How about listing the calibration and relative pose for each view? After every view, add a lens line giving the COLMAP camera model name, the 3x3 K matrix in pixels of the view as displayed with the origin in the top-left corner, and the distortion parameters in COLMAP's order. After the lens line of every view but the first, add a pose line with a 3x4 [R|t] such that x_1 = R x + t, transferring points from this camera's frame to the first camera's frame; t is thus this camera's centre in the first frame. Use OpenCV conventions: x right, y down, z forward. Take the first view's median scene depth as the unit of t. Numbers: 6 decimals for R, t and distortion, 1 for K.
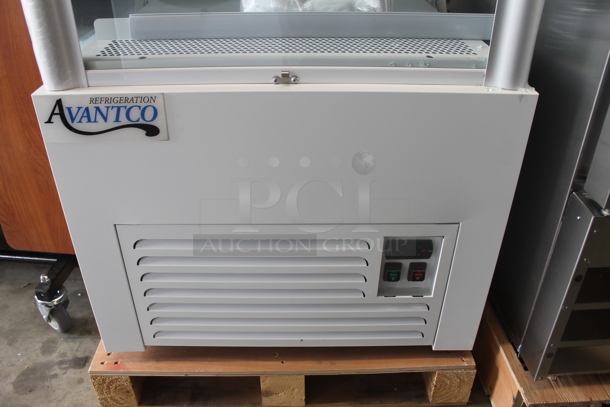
lens RADIAL K [[516.6, 0, 305.0], [0, 516.6, 203.5], [0, 0, 1]] dist [-0.160770, 0.130518]
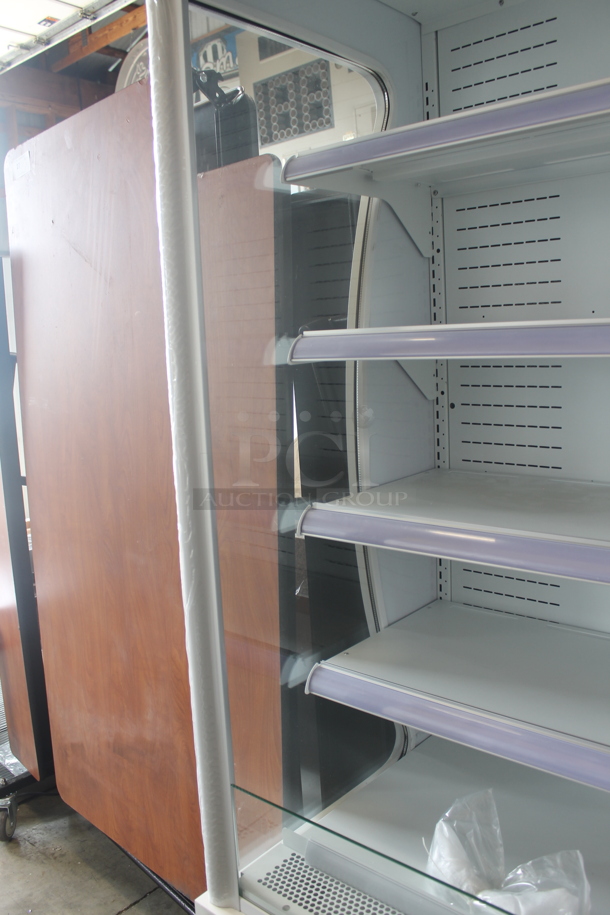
lens RADIAL K [[778.2, 0, 299.3], [0, 778.2, 459.1], [0, 0, 1]] dist [-0.162077, 0.137407]
pose [[0.741376, 0.069004, -0.667533, 0.621756], [-0.318049, 0.912024, -0.258955, -0.710139], [0.590937, 0.404291, 0.698099, -0.394555]]
